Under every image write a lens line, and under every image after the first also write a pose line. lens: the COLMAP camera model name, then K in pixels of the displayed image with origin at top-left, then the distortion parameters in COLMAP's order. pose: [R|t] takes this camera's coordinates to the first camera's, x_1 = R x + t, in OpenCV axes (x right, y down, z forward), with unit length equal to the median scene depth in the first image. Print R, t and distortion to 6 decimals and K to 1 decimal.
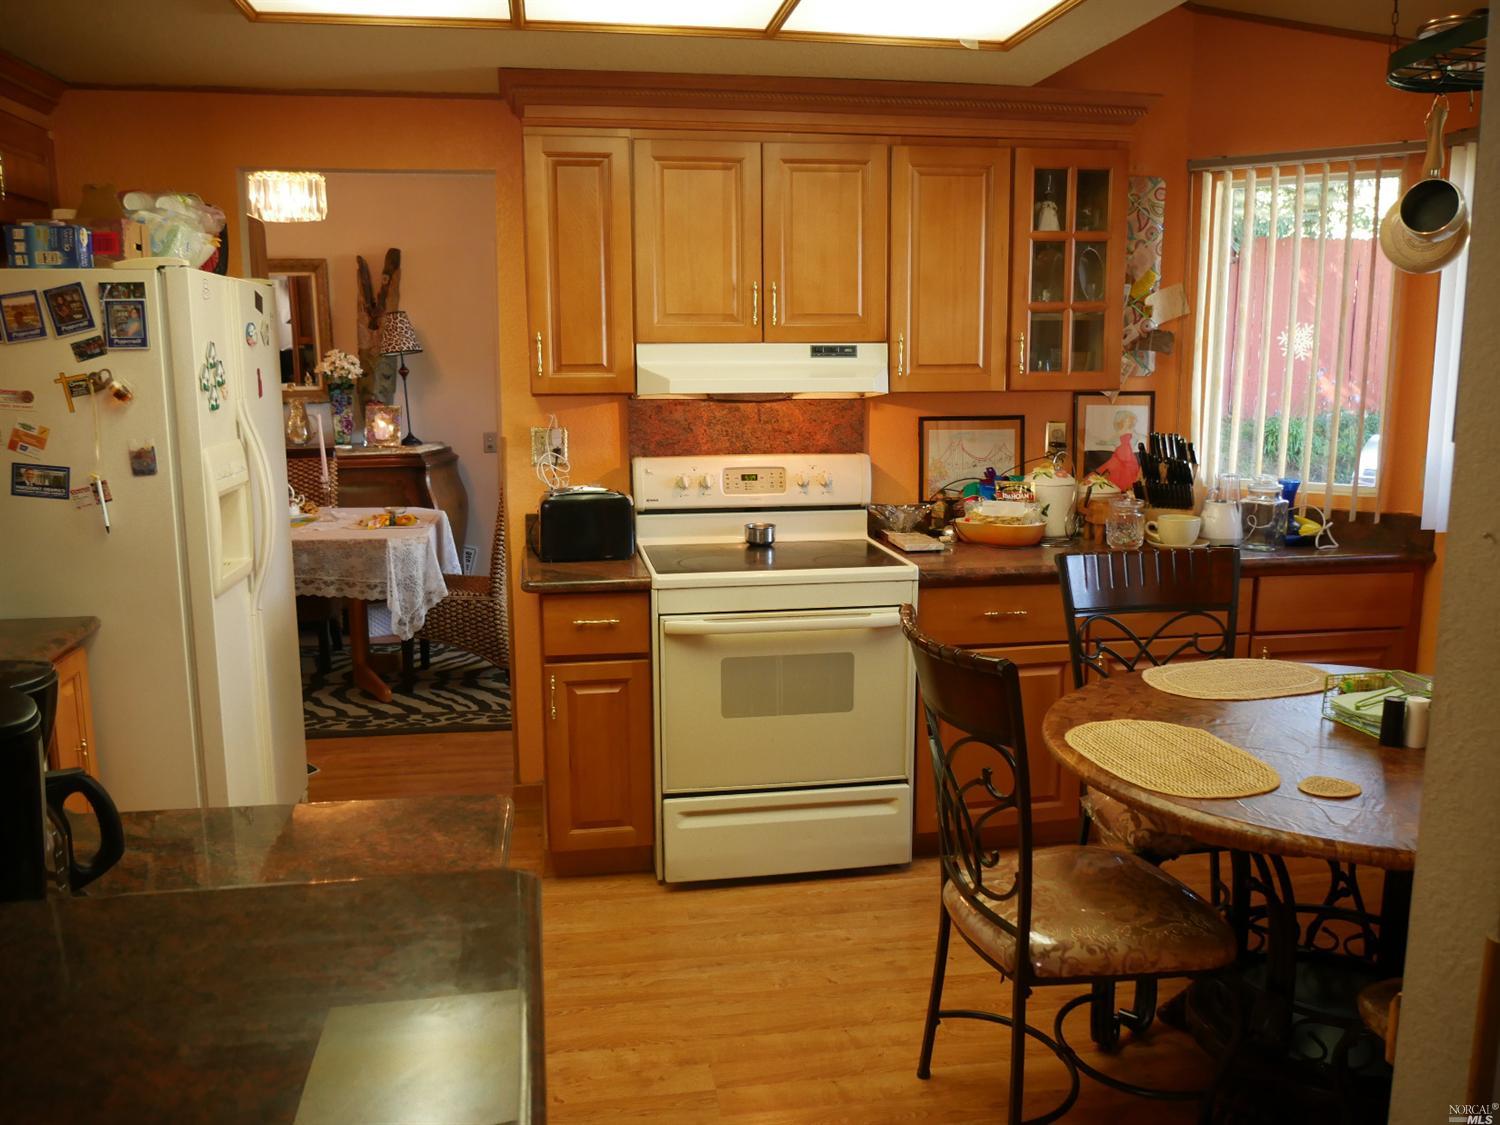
lens RADIAL K [[1238.6, 0, 750.0], [0, 1238.6, 562.5], [0, 0, 1]] dist [-0.018401, -0.001141]
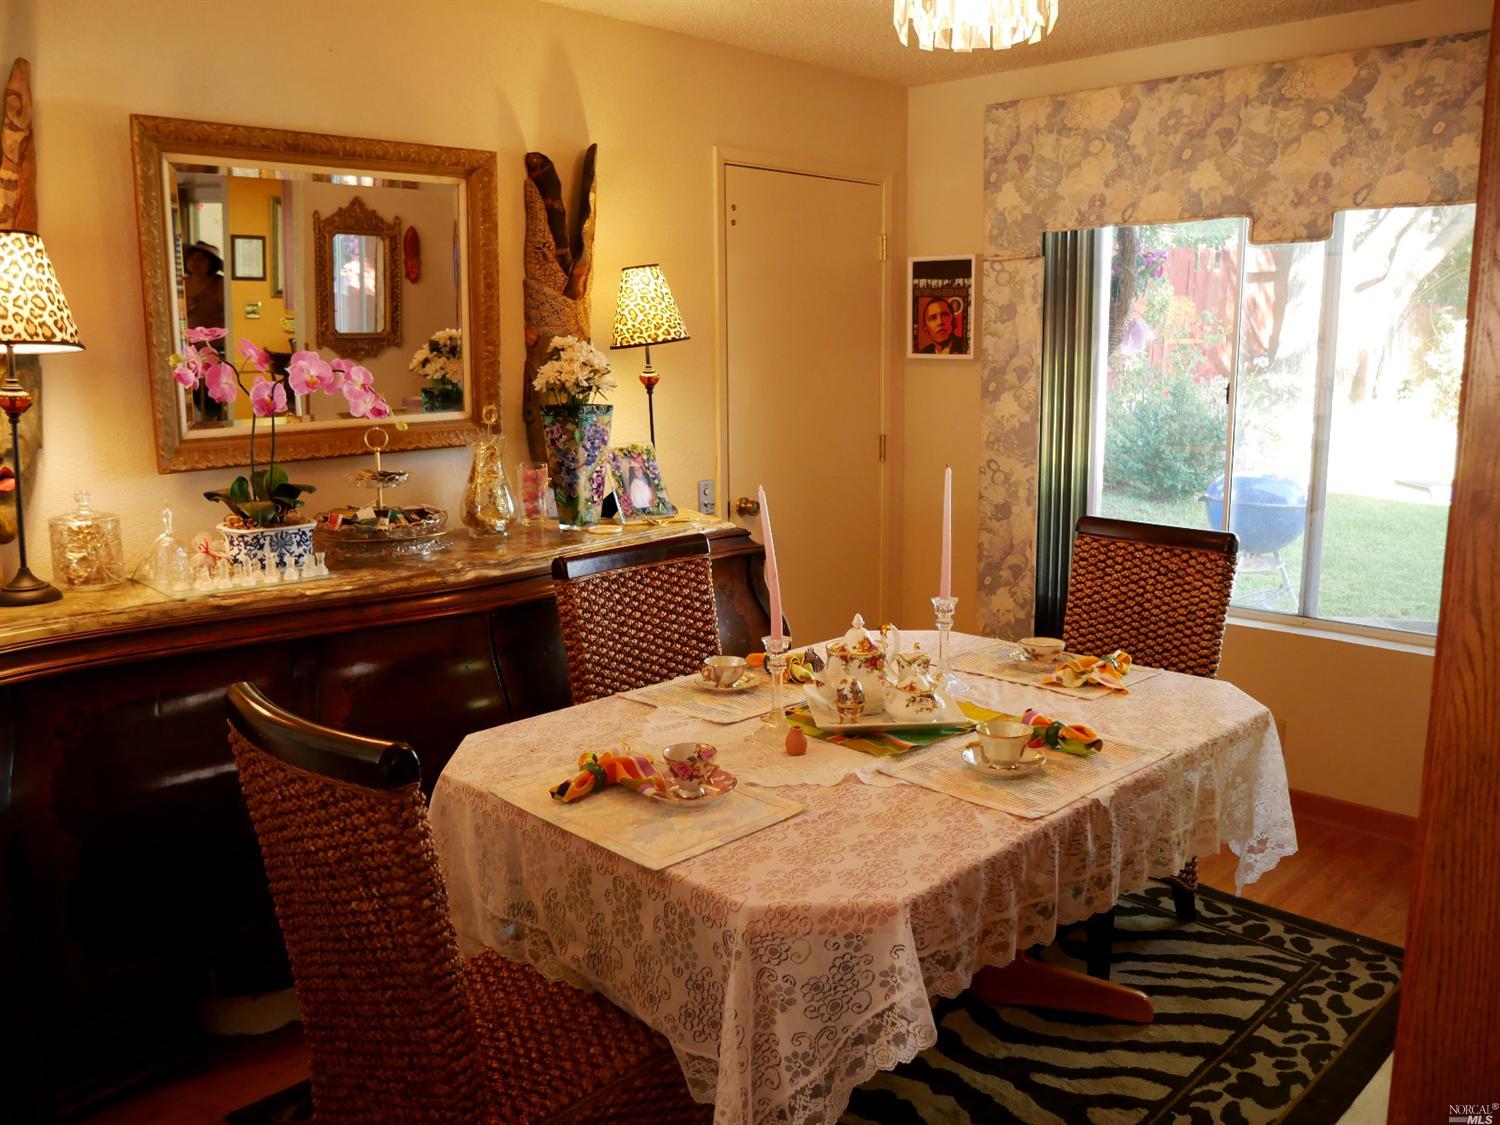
lens RADIAL K [[1238.6, 0, 750.0], [0, 1238.6, 562.5], [0, 0, 1]] dist [-0.018401, -0.001141]
pose [[0.802168, -0.111538, 0.586588, -0.720496], [0.110621, 0.993152, 0.037568, -0.115434], [-0.586762, 0.034753, 0.809014, 0.692983]]
